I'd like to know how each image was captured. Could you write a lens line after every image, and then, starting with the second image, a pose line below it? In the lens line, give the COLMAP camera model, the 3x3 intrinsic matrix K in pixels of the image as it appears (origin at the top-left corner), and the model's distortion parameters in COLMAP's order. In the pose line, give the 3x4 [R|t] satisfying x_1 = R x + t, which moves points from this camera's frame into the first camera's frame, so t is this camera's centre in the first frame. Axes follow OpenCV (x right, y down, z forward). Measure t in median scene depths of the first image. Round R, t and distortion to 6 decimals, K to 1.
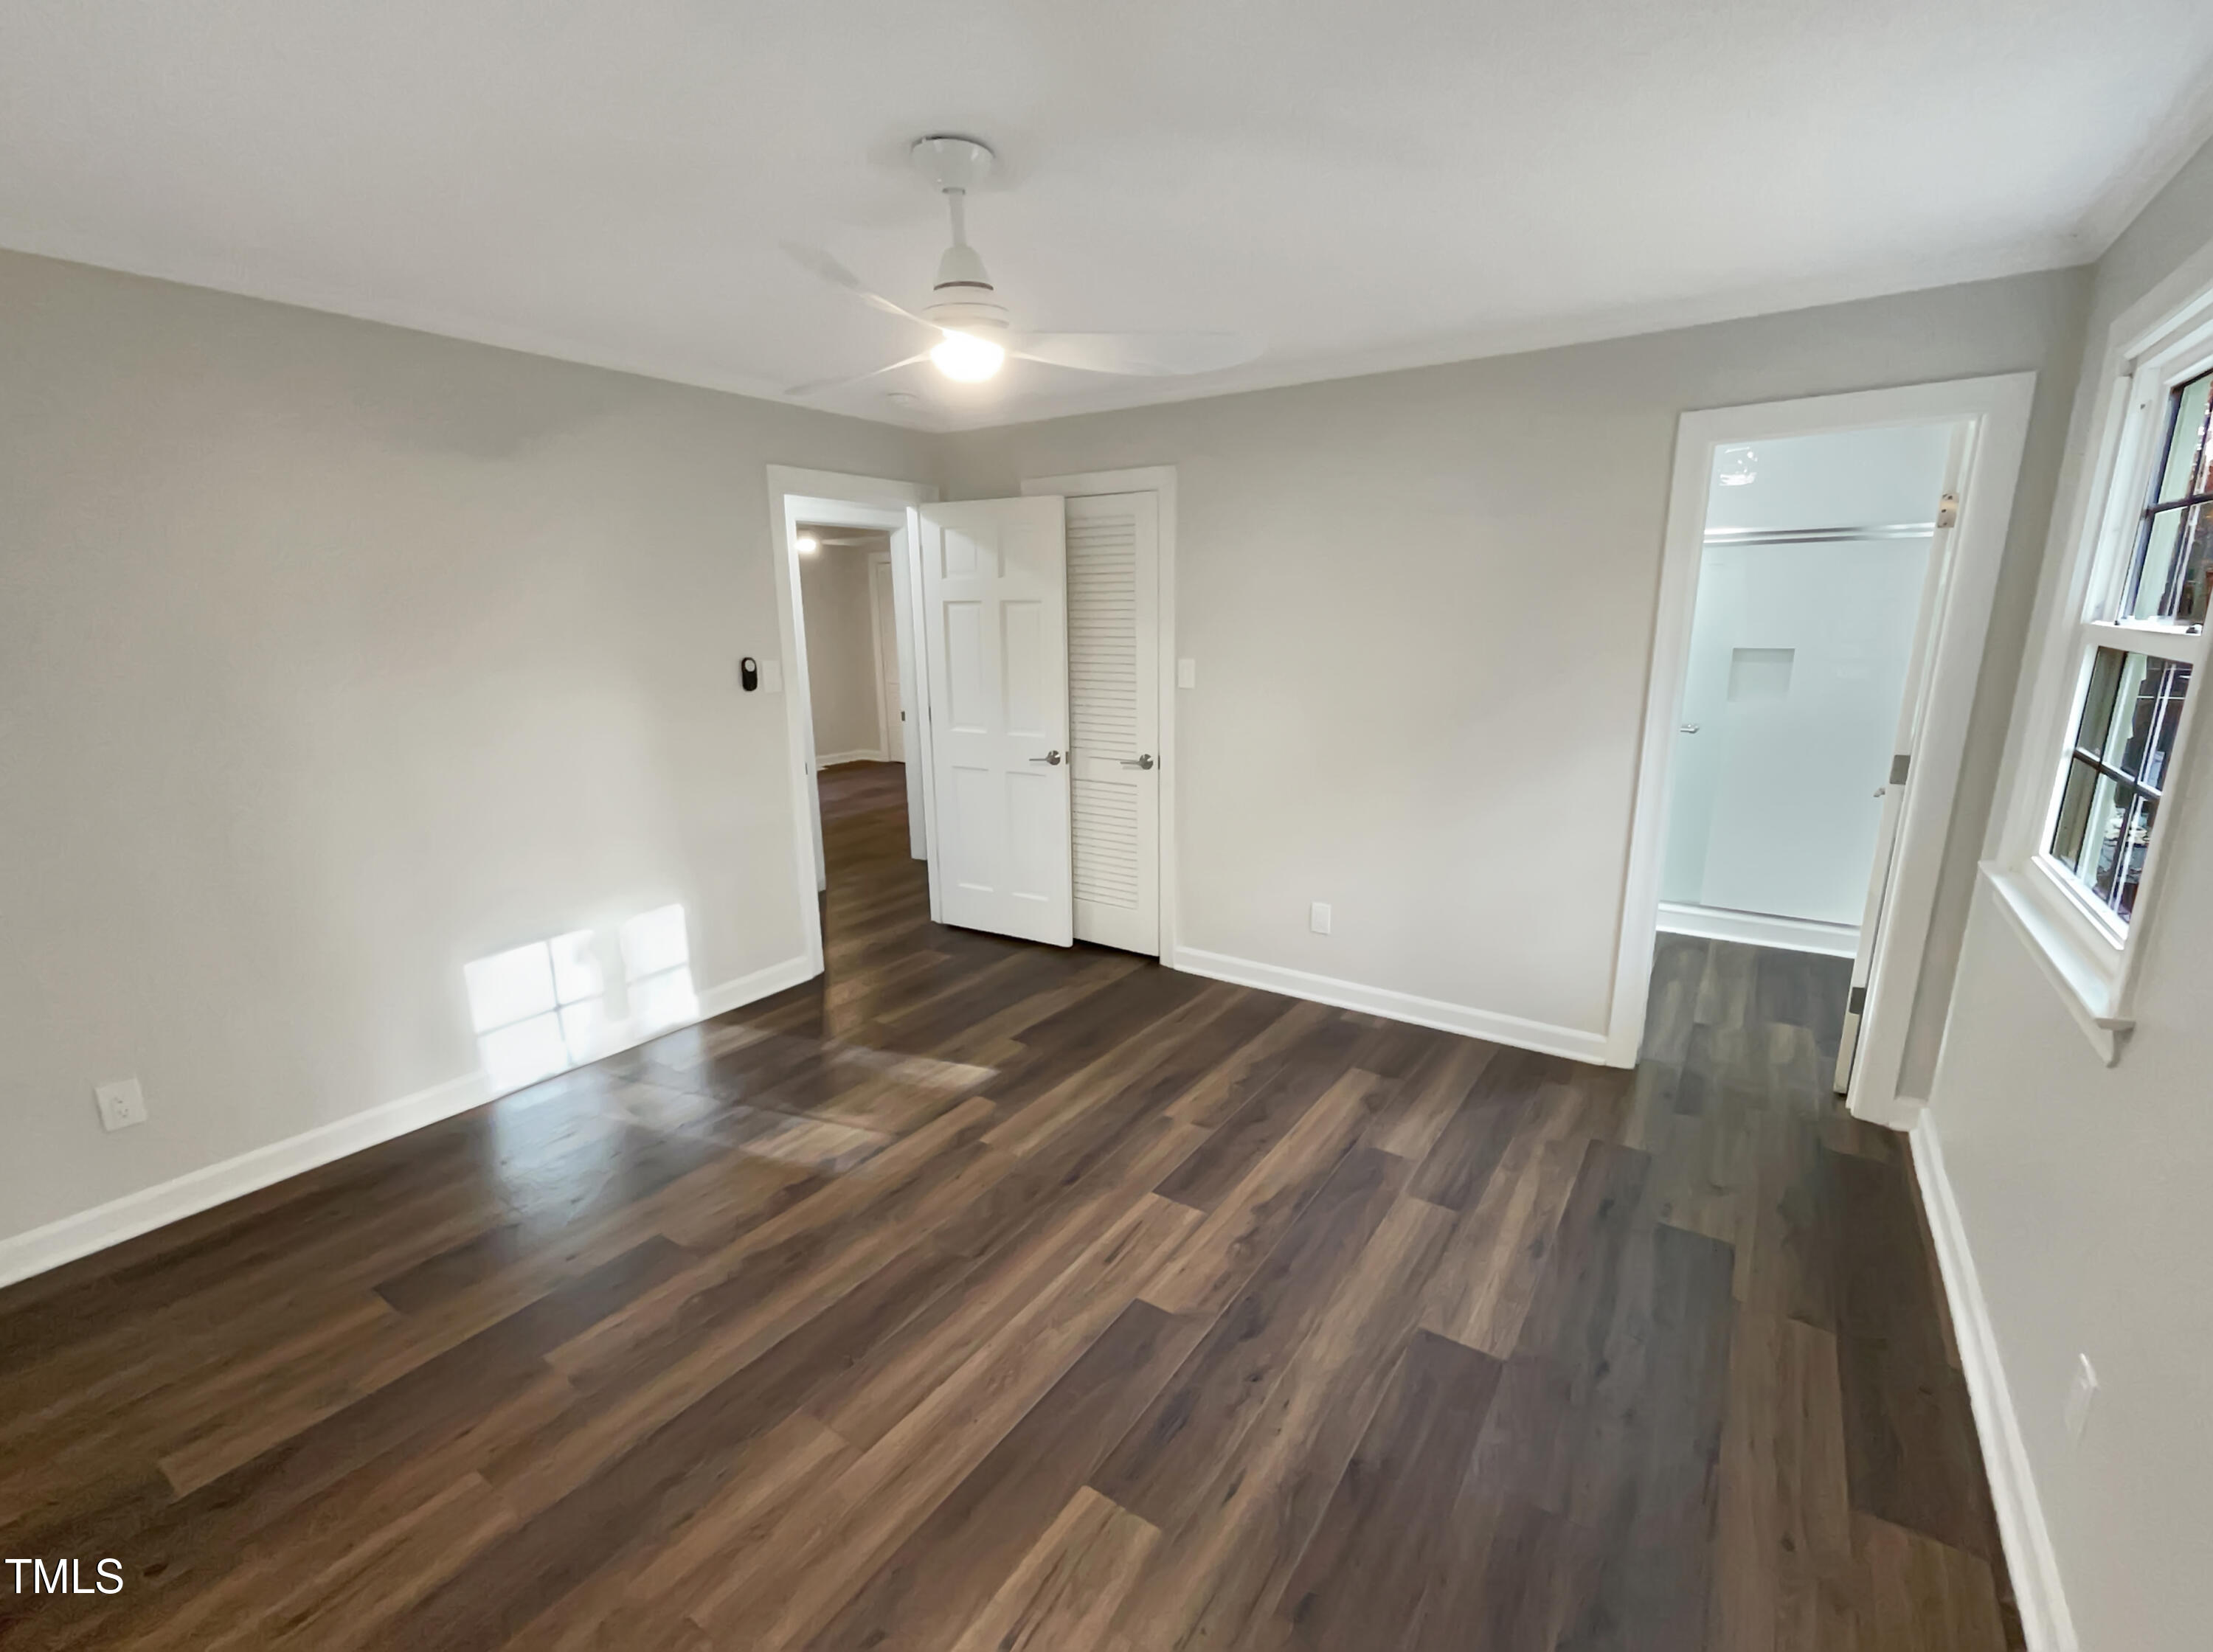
lens RADIAL K [[916.2, 0, 1104.2], [0, 916.2, 821.8], [0, 0, 1]] dist [-0.005060, -0.001435]
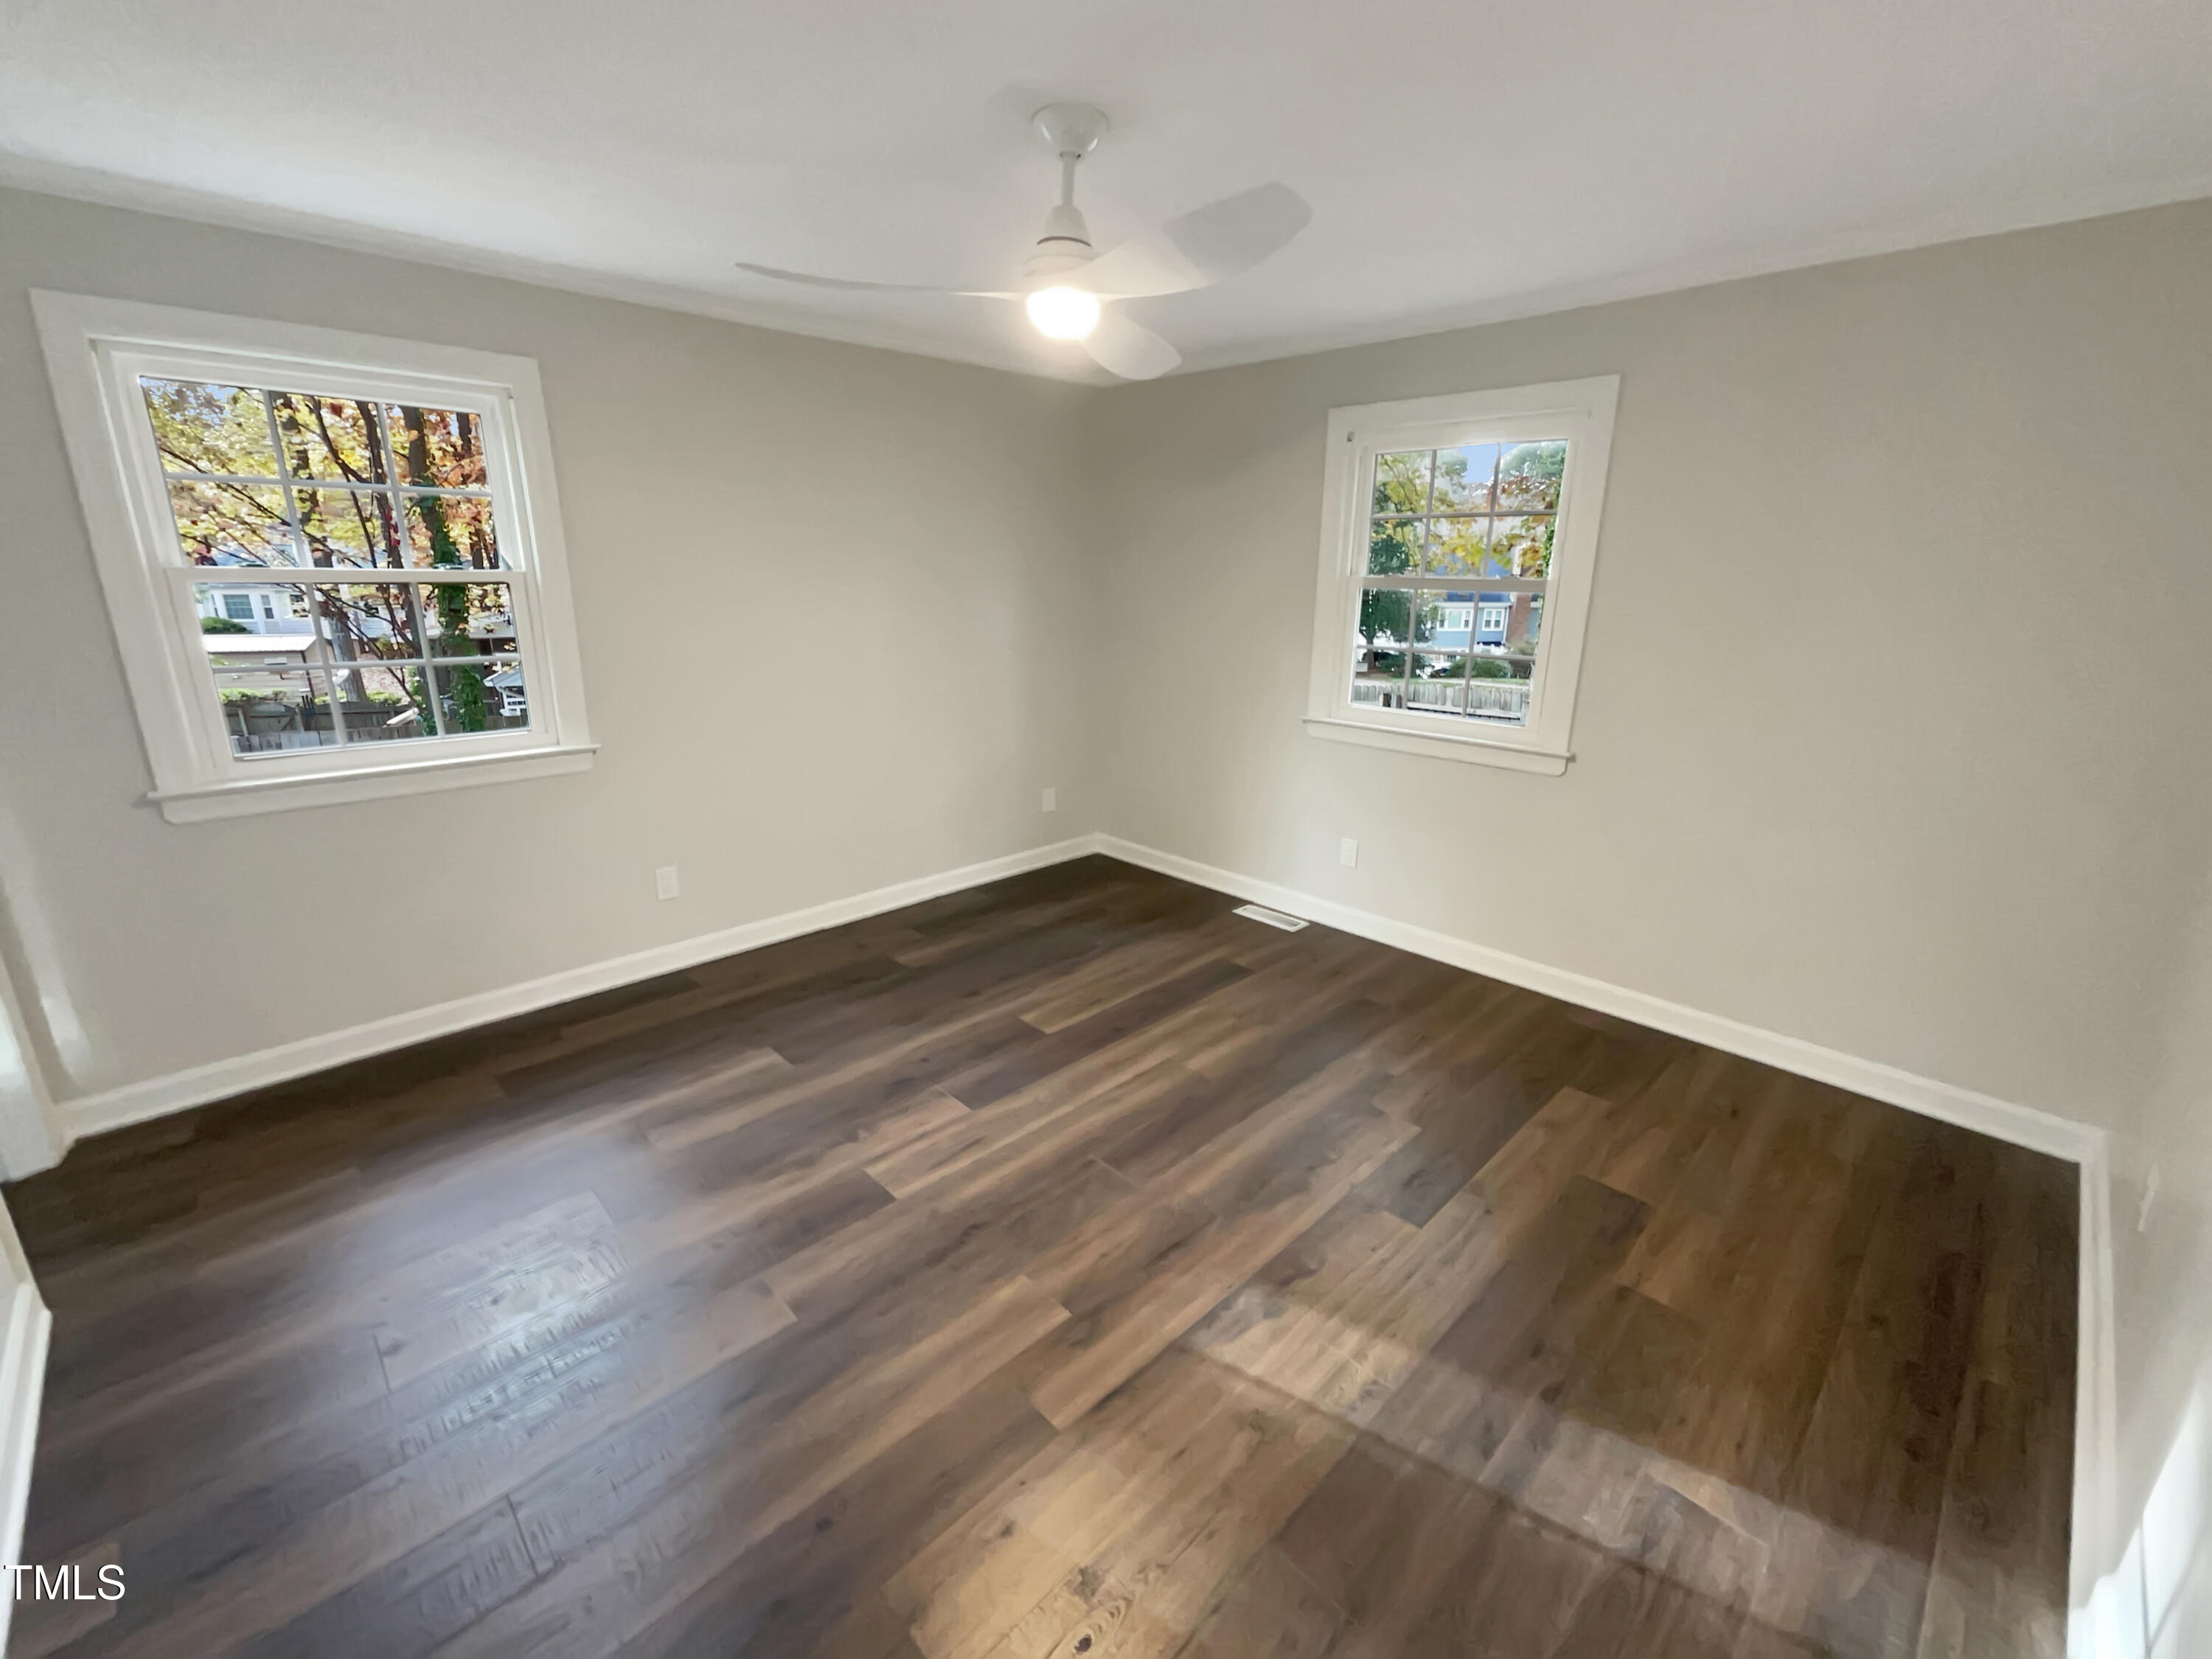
lens RADIAL K [[915.9, 0, 1107.3], [0, 915.9, 824.0], [0, 0, 1]] dist [-0.005060, -0.001435]
pose [[-0.981624, -0.054283, 0.182943, -0.328398], [0.040153, 0.878467, 0.476112, -0.384015], [-0.186555, 0.474709, -0.860145, 1.708843]]
